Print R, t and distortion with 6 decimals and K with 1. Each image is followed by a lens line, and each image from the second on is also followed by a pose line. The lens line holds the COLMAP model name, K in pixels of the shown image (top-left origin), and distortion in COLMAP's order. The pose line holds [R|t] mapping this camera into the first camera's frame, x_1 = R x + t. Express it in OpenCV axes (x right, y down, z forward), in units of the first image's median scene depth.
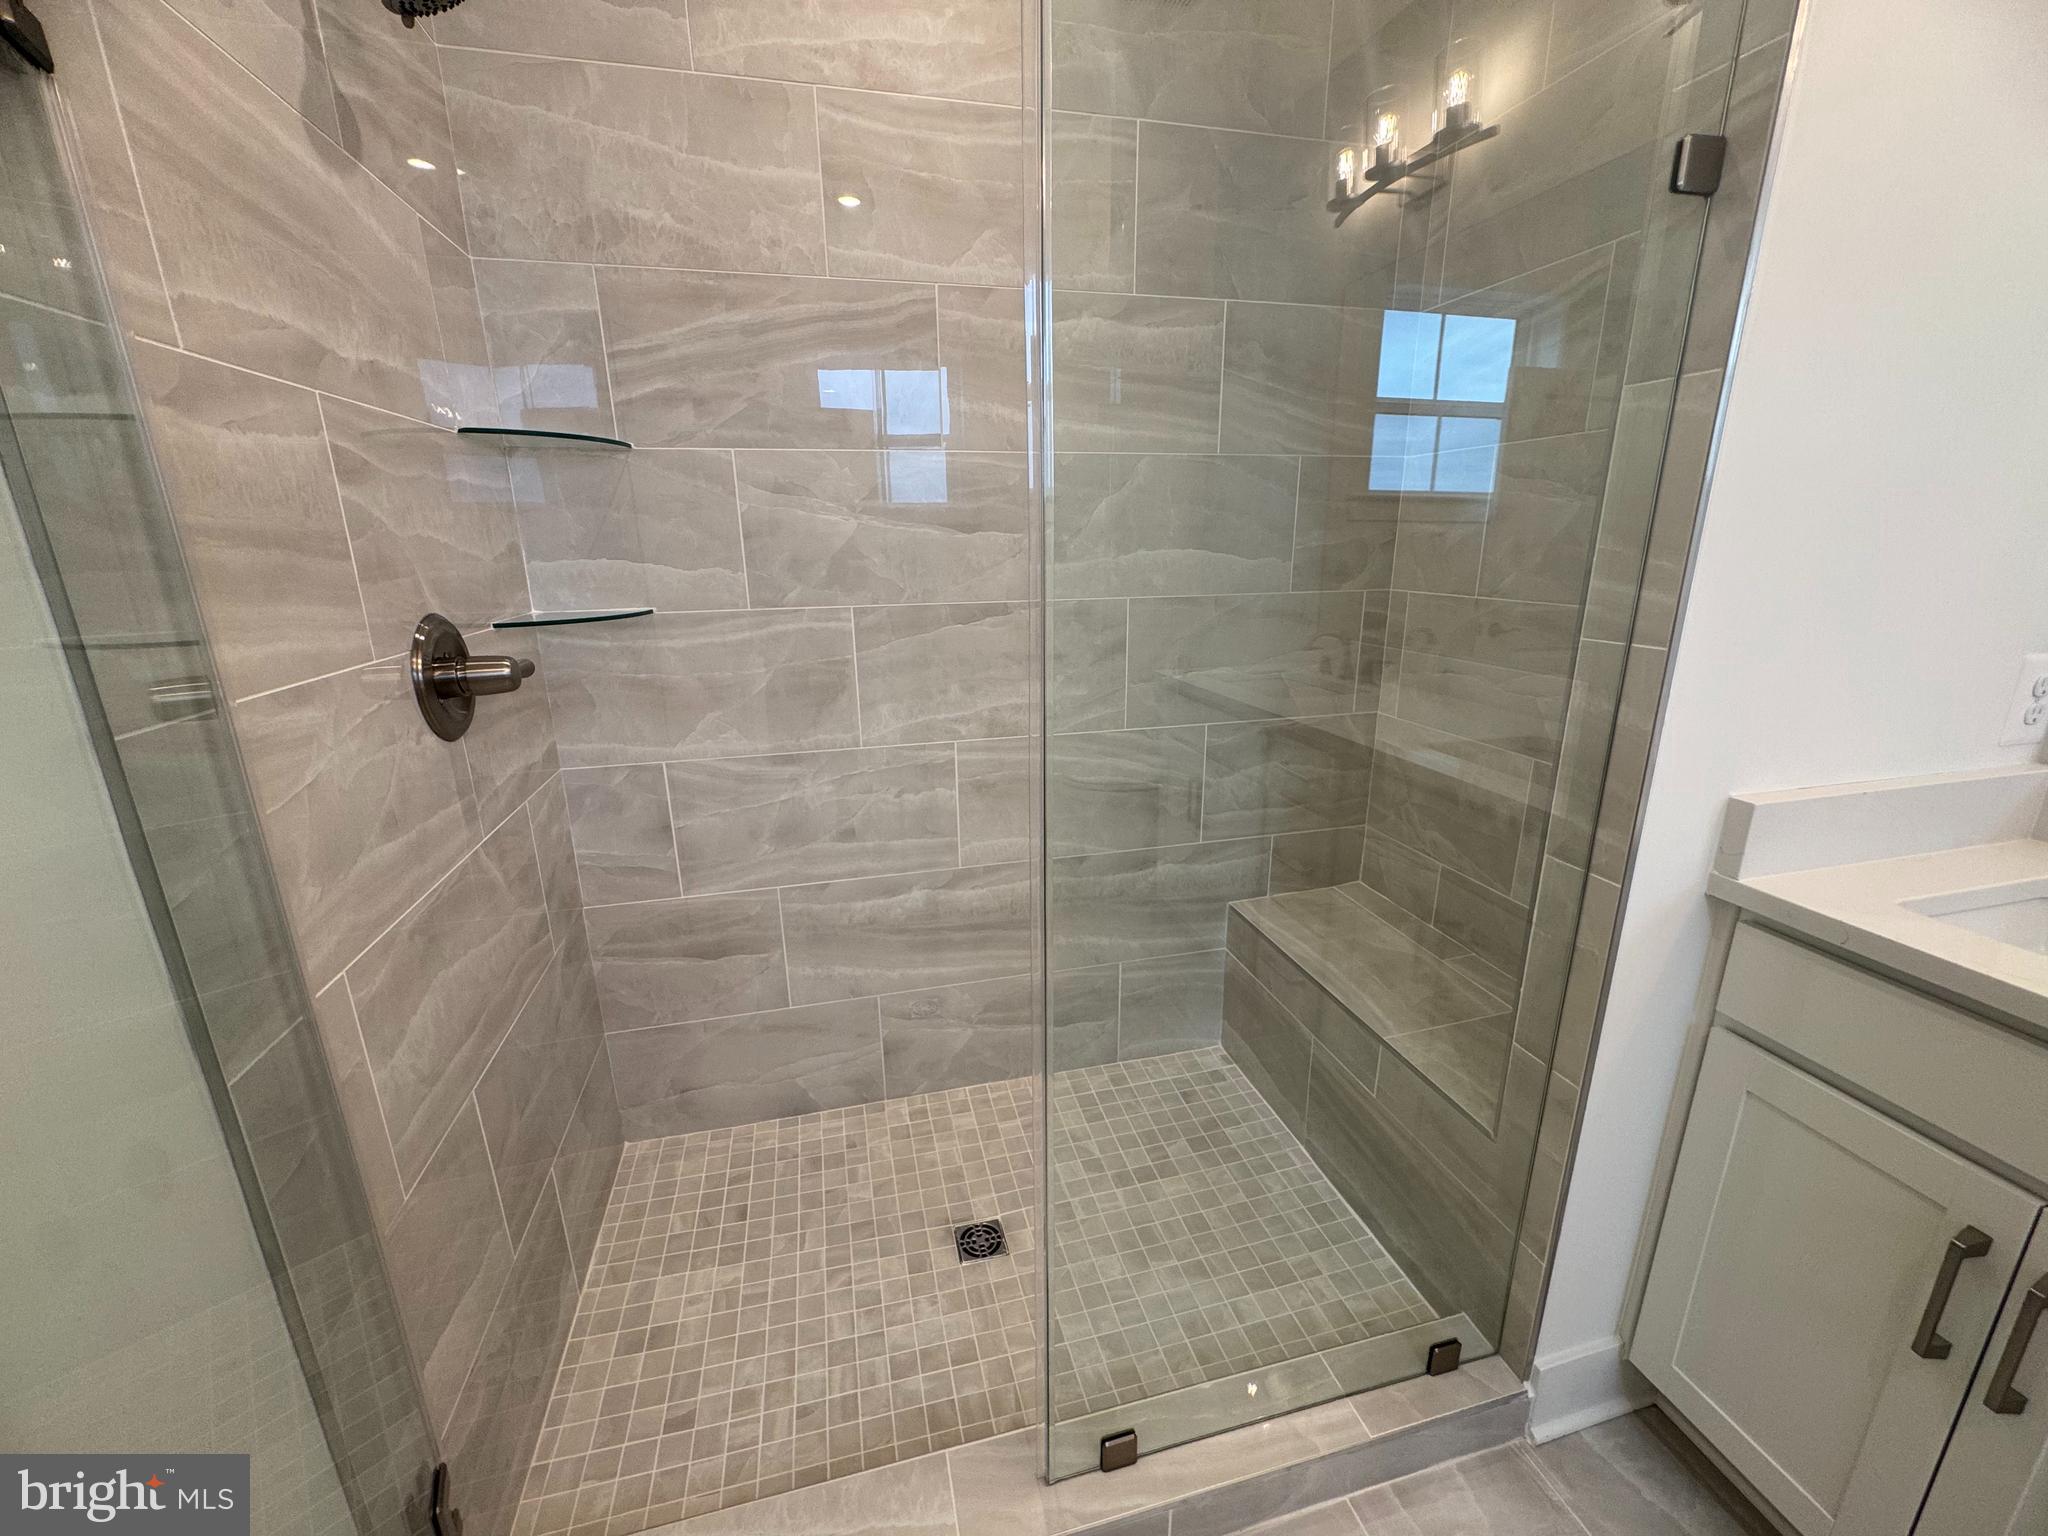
lens RADIAL K [[817.1, 0, 1026.4], [0, 817.1, 764.0], [0, 0, 1]] dist [-0.003907, 0.000048]
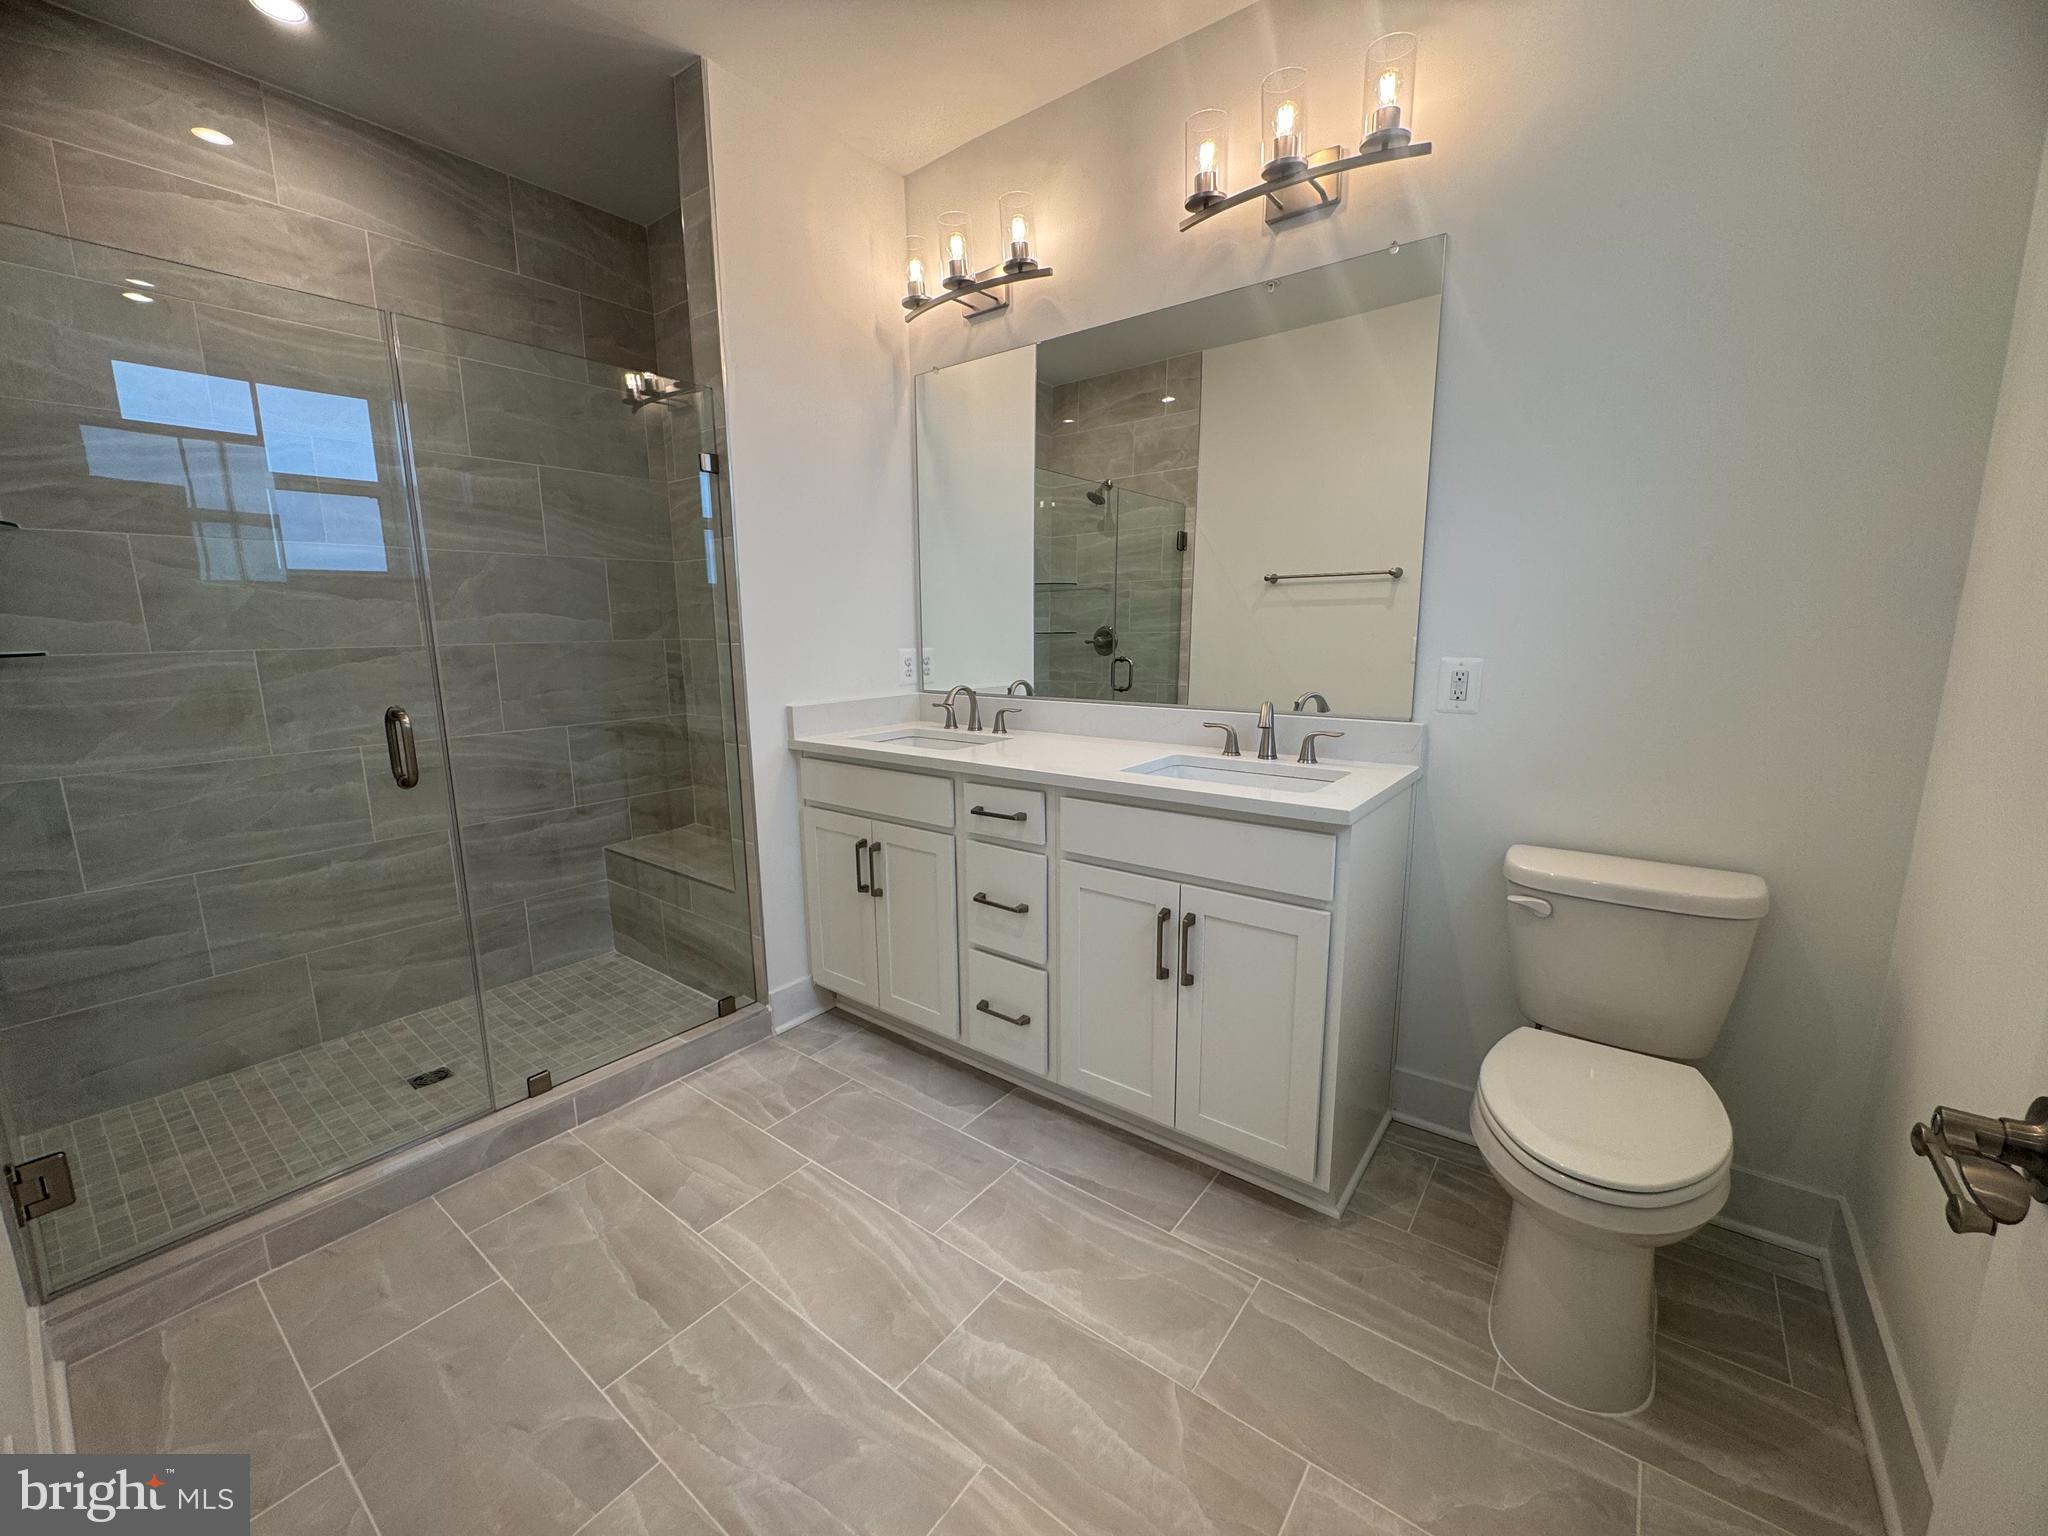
lens RADIAL K [[817.1, 0, 1025.2], [0, 817.1, 765.8], [0, 0, 1]] dist [-0.003907, 0.000048]
pose [[0.787921, -0.103595, 0.606999, -0.041893], [0.167616, 0.984607, -0.049535, 0.269086], [-0.592524, 0.140773, 0.793157, -0.780623]]
